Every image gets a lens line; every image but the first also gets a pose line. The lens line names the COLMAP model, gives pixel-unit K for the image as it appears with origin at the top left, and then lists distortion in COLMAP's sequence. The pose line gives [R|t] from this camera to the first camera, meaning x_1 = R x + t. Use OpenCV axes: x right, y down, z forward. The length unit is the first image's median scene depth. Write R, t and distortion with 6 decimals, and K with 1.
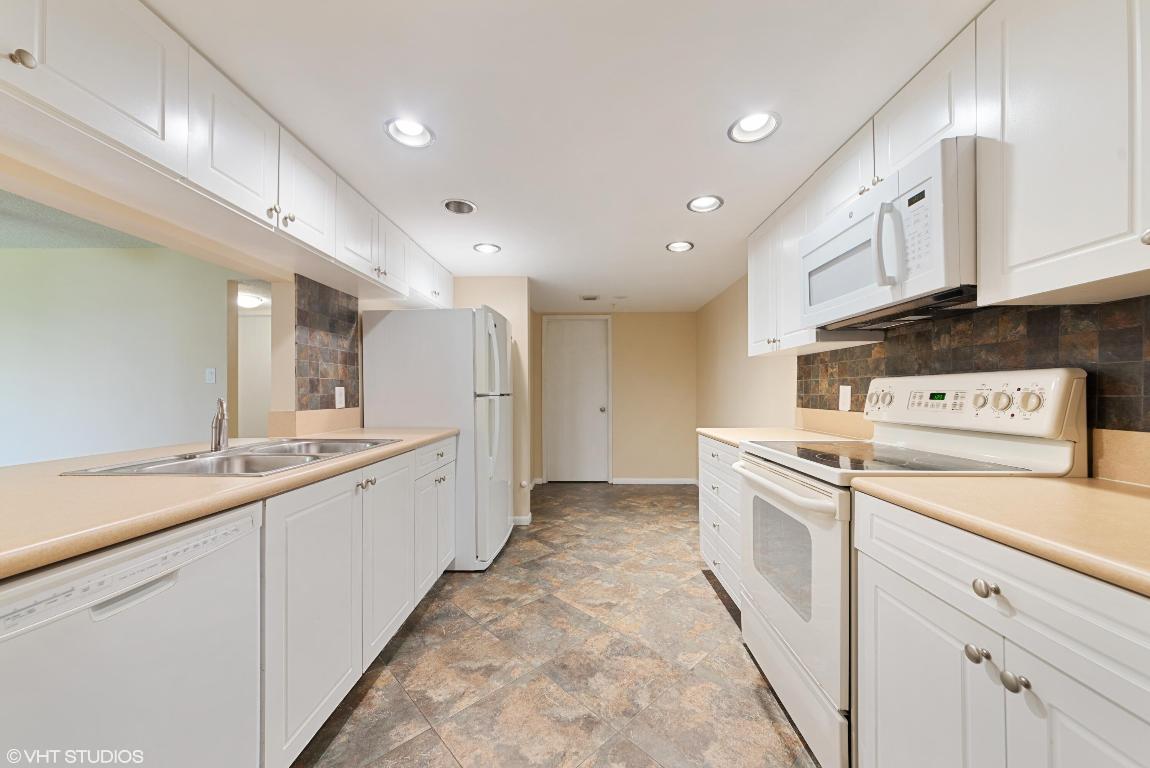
lens RADIAL K [[417.6, 0, 573.5], [0, 417.6, 389.0], [0, 0, 1]] dist [-0.000103, -0.000053]
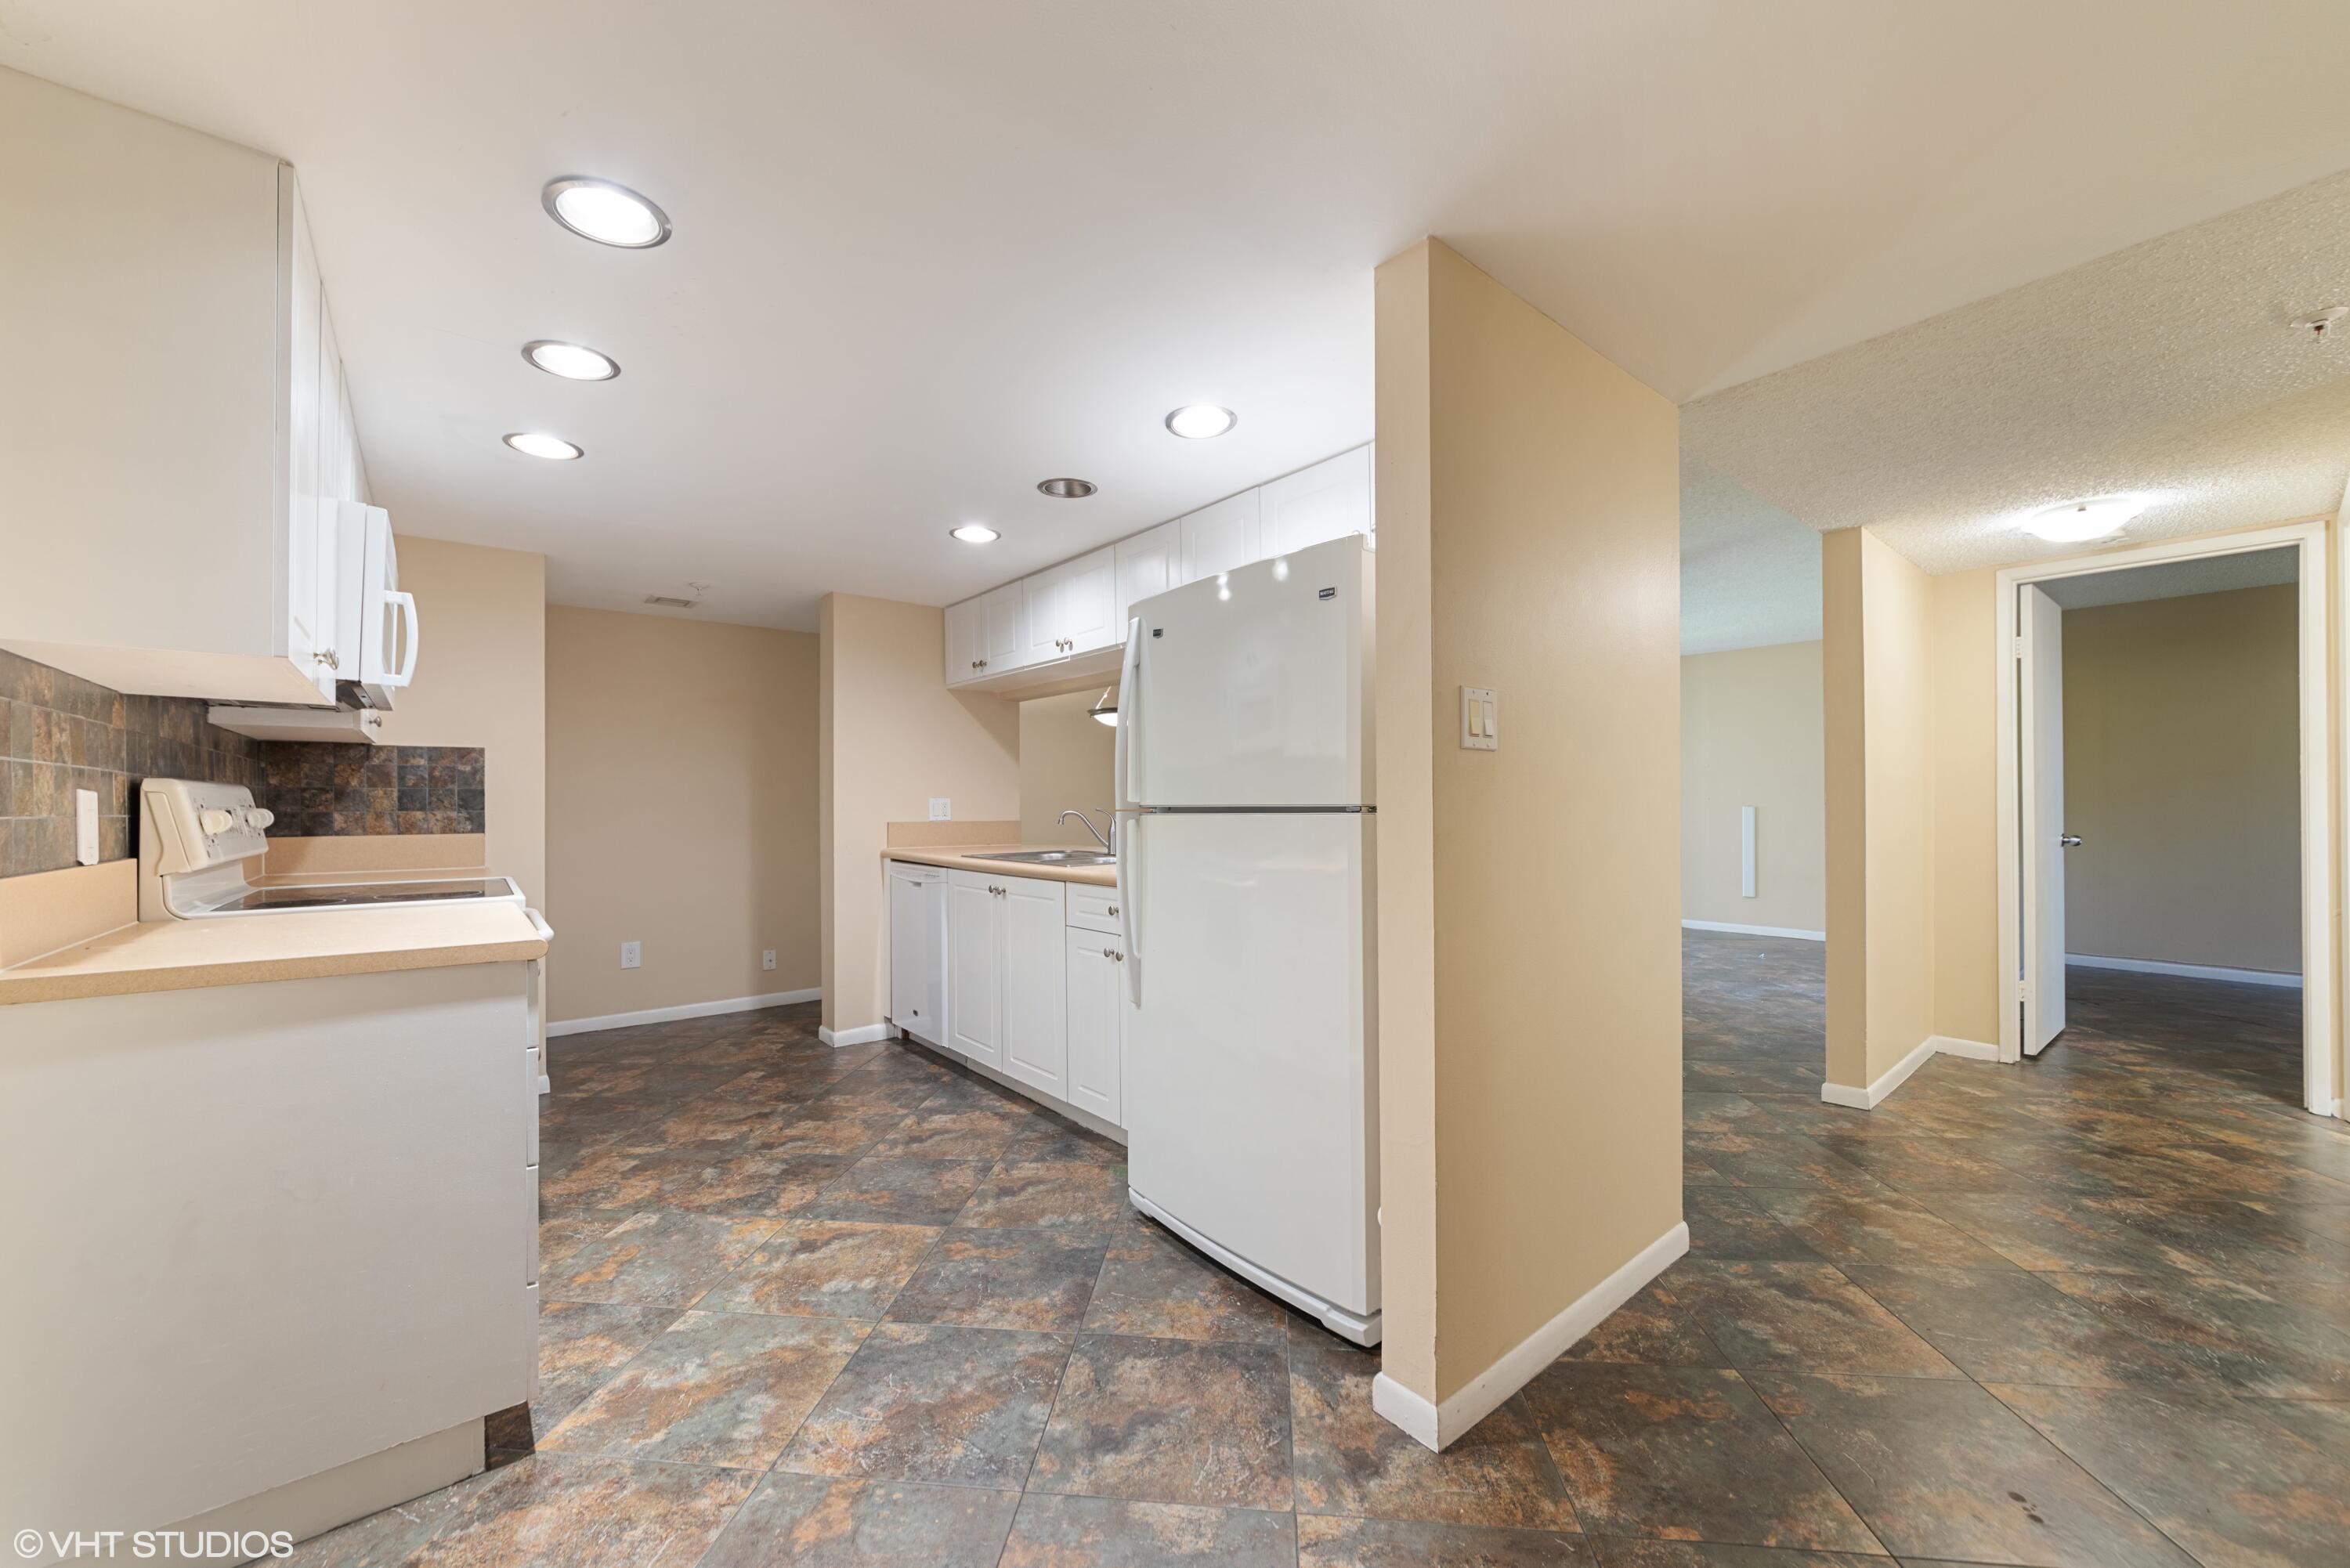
lens RADIAL K [[900.1, 0, 1181.6], [0, 900.1, 791.8], [0, 0, 1]] dist [-0.011205, -0.000491]
pose [[-0.750983, -0.001550, -0.660320, 0.563711], [0.012267, 0.999792, -0.016298, 0.018179], [0.660208, -0.020340, -0.750808, 2.618596]]
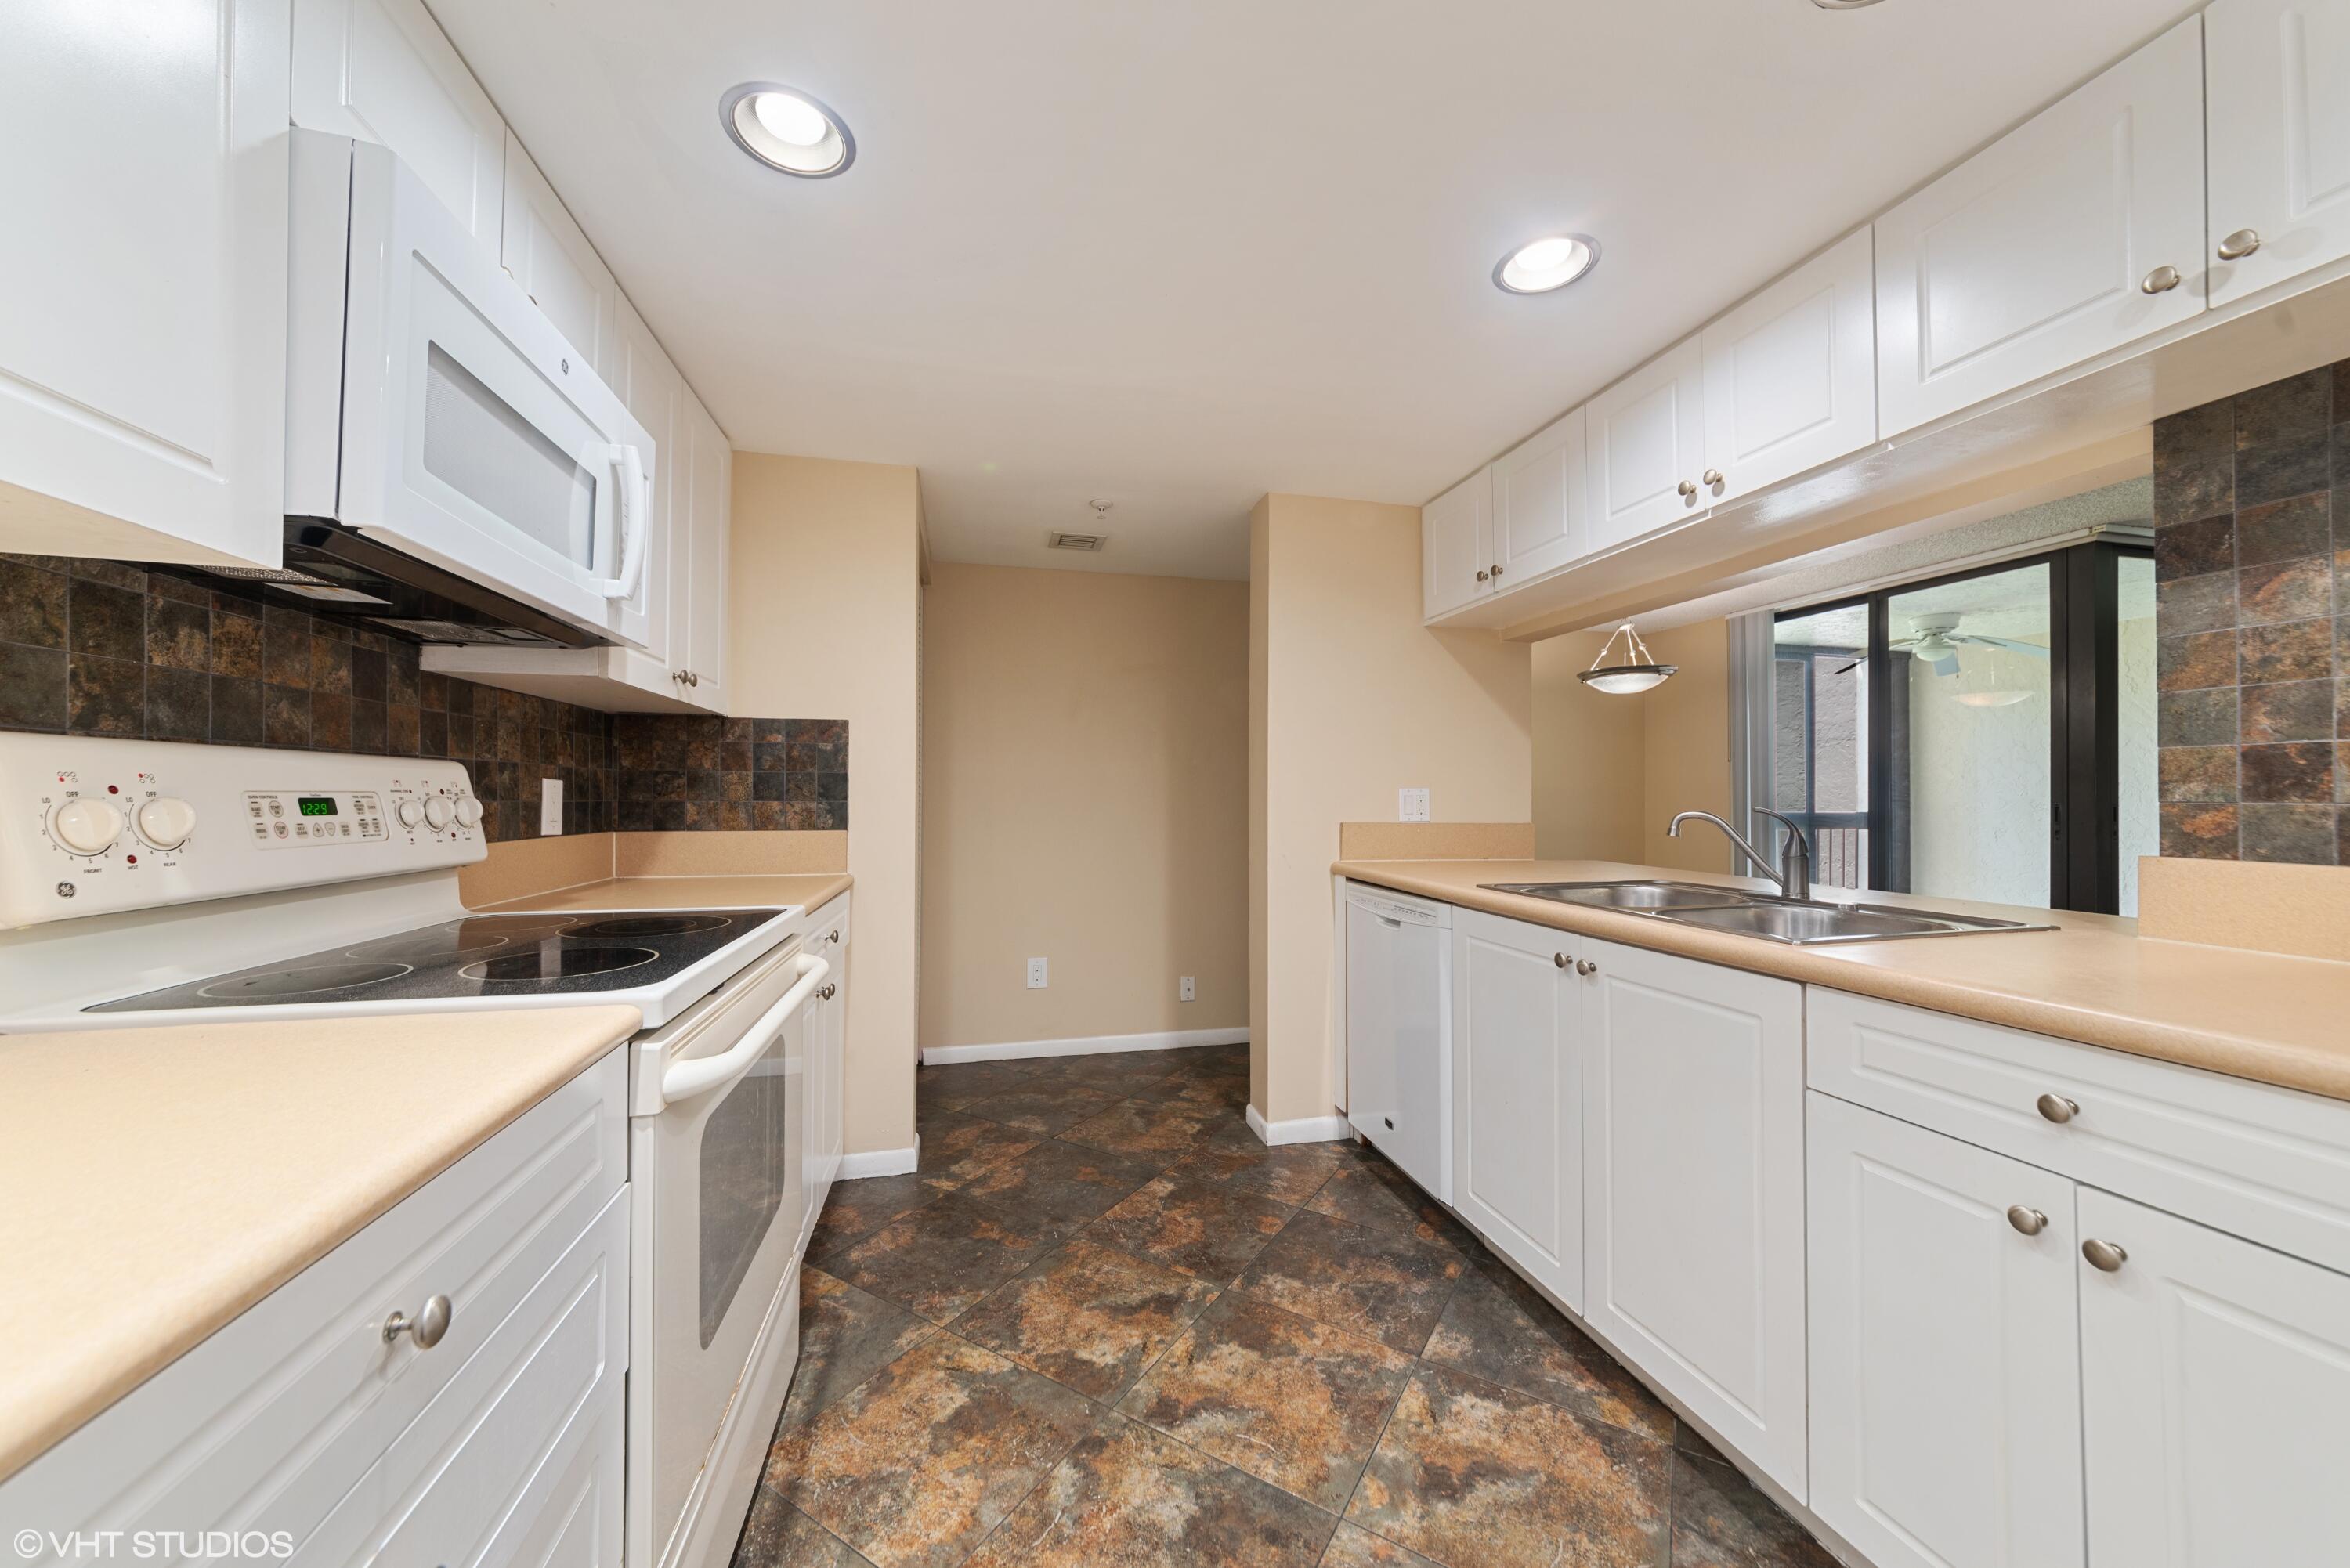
lens RADIAL K [[853.4, 0, 1175.8], [0, 853.4, 786.9], [0, 0, 1]] dist [-0.000103, -0.000053]
pose [[-0.965445, -0.003181, -0.260587, 0.256091], [0.001775, 0.999822, -0.018782, 0.013188], [0.260600, -0.018595, -0.965268, 1.691199]]
